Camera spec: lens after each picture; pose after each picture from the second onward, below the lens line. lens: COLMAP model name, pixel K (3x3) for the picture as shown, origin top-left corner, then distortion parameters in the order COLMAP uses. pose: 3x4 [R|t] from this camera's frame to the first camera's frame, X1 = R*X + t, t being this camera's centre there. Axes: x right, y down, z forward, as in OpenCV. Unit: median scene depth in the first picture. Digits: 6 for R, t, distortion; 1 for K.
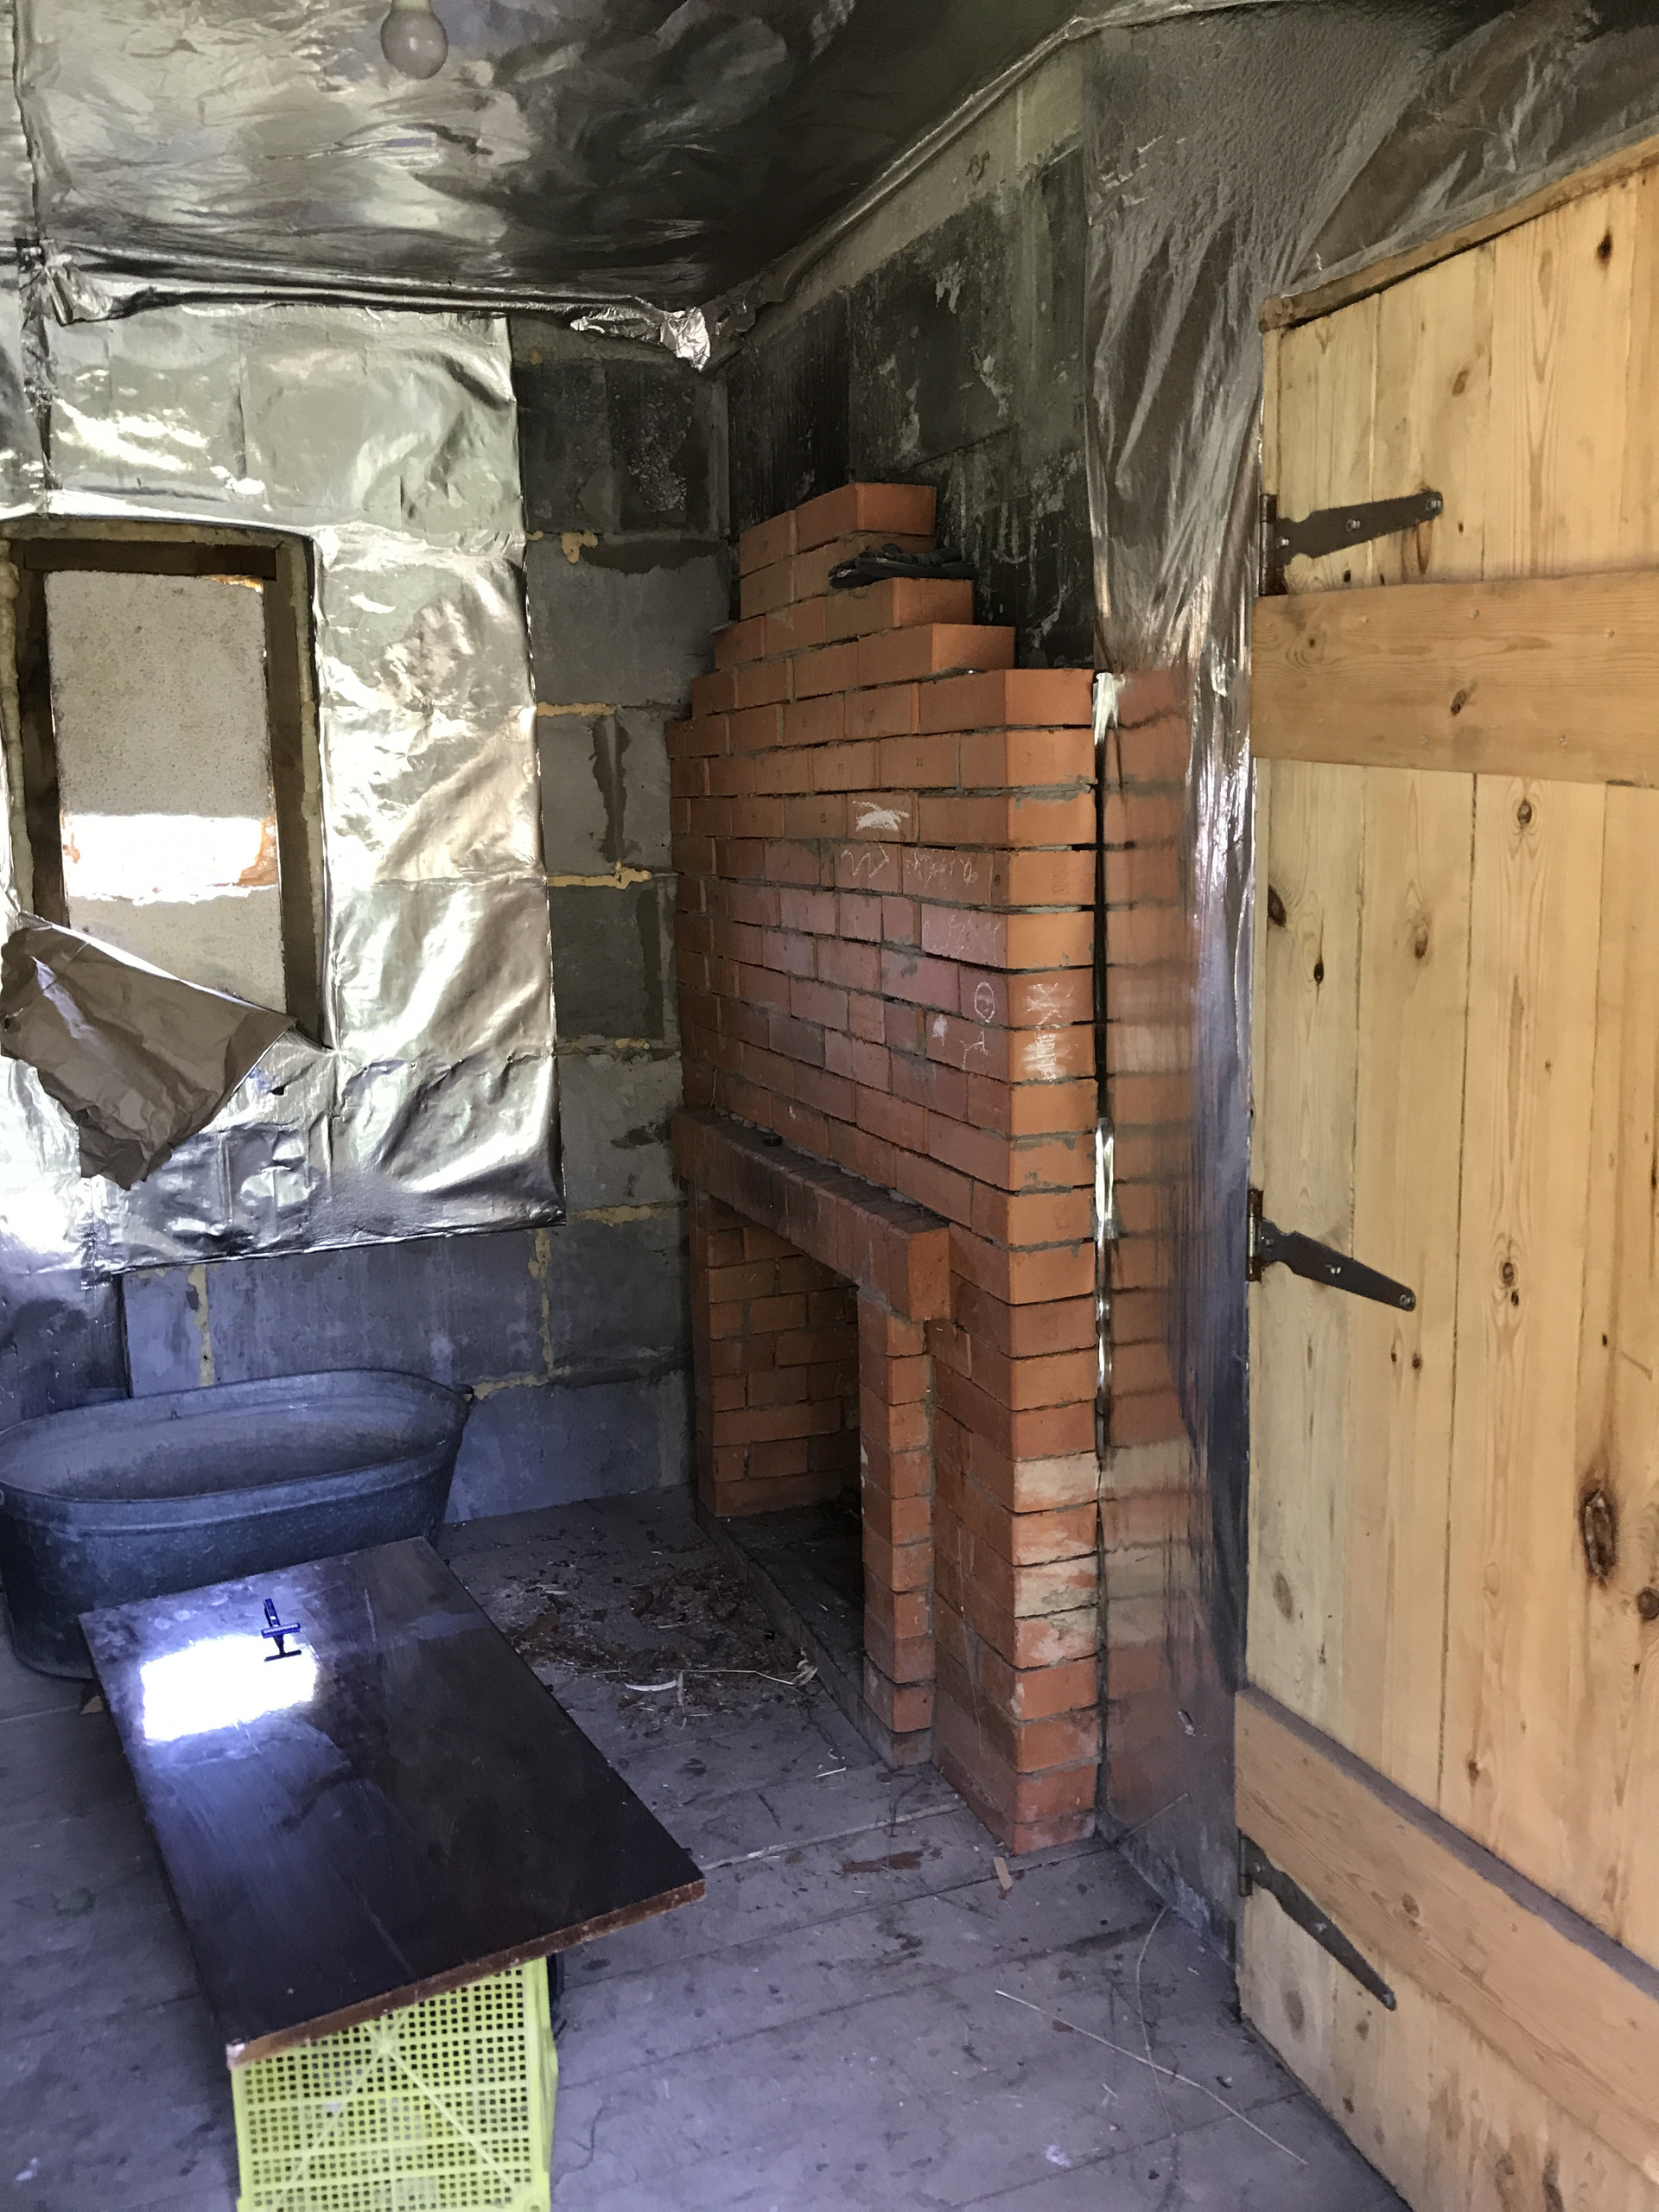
lens RADIAL K [[1852.7, 0, 826.2], [0, 1852.7, 1061.5], [0, 0, 1]] dist [0.009650, -0.013136]
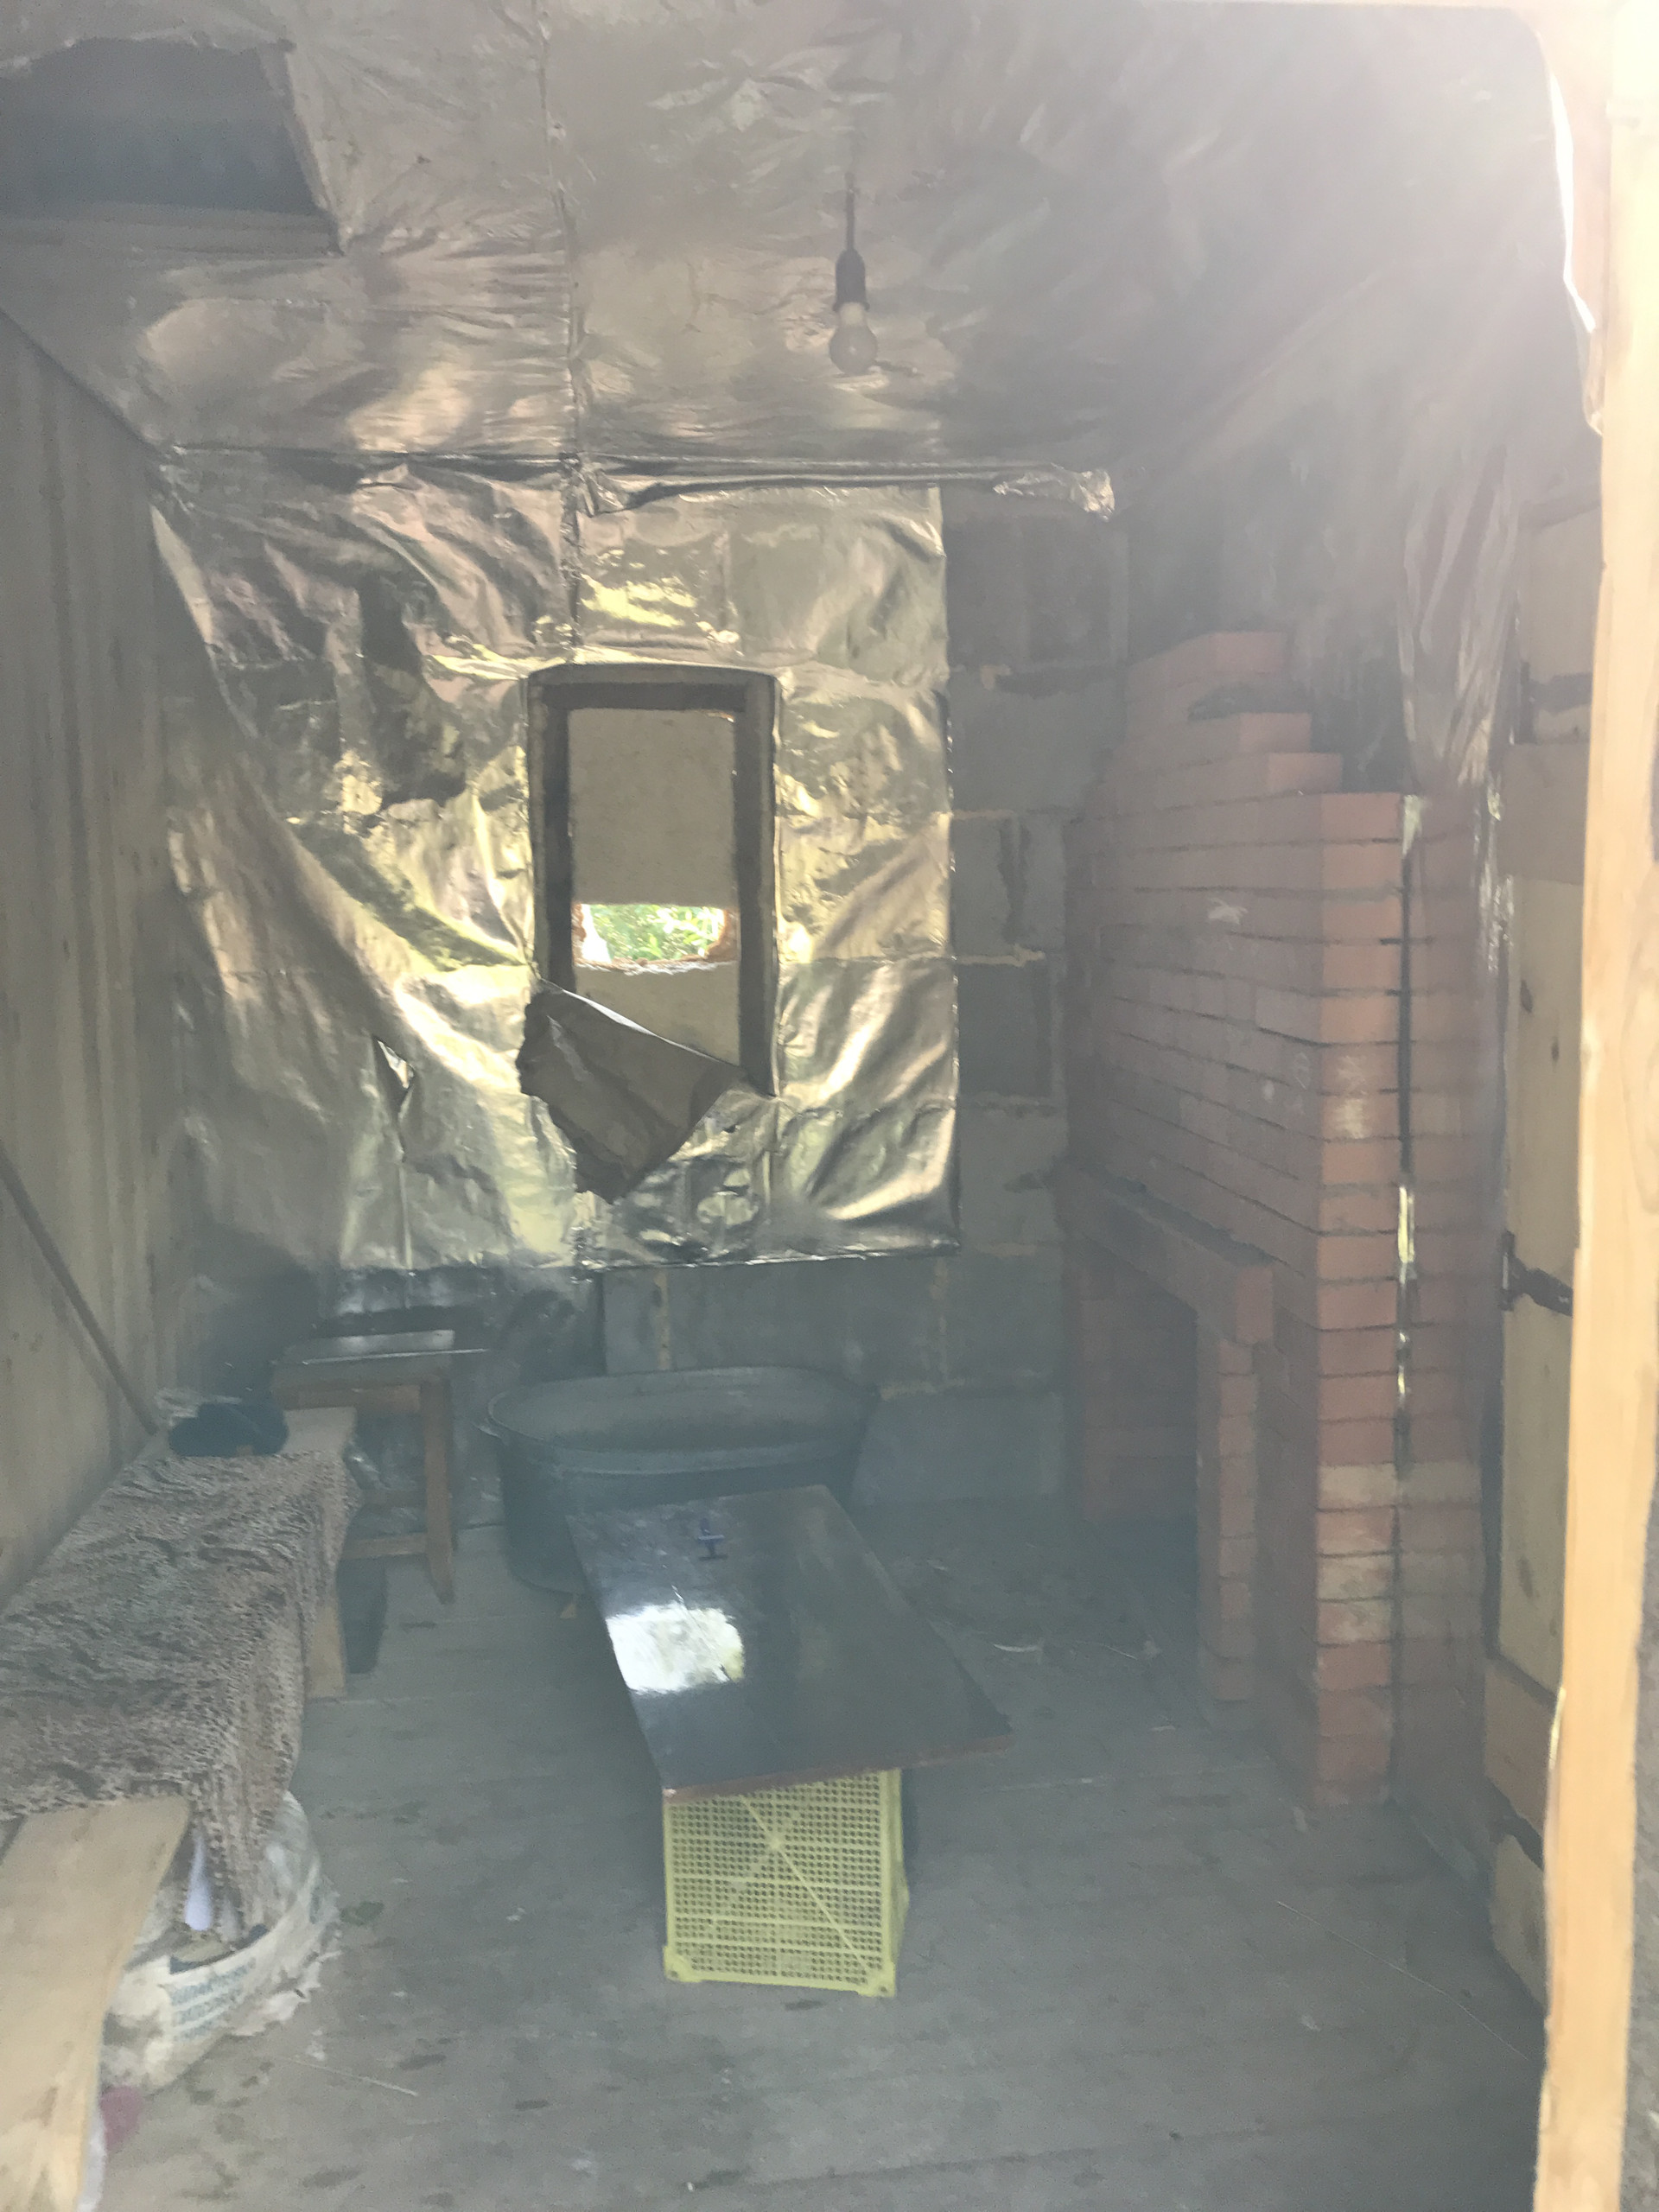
lens RADIAL K [[1852.7, 0, 826.2], [0, 1852.7, 1061.5], [0, 0, 1]] dist [0.009650, -0.013136]
pose [[0.970648, 0.028105, -0.238859, 0.056909], [-0.037242, 0.998734, -0.033824, 0.010512], [0.237606, 0.041727, 0.970465, -0.173823]]
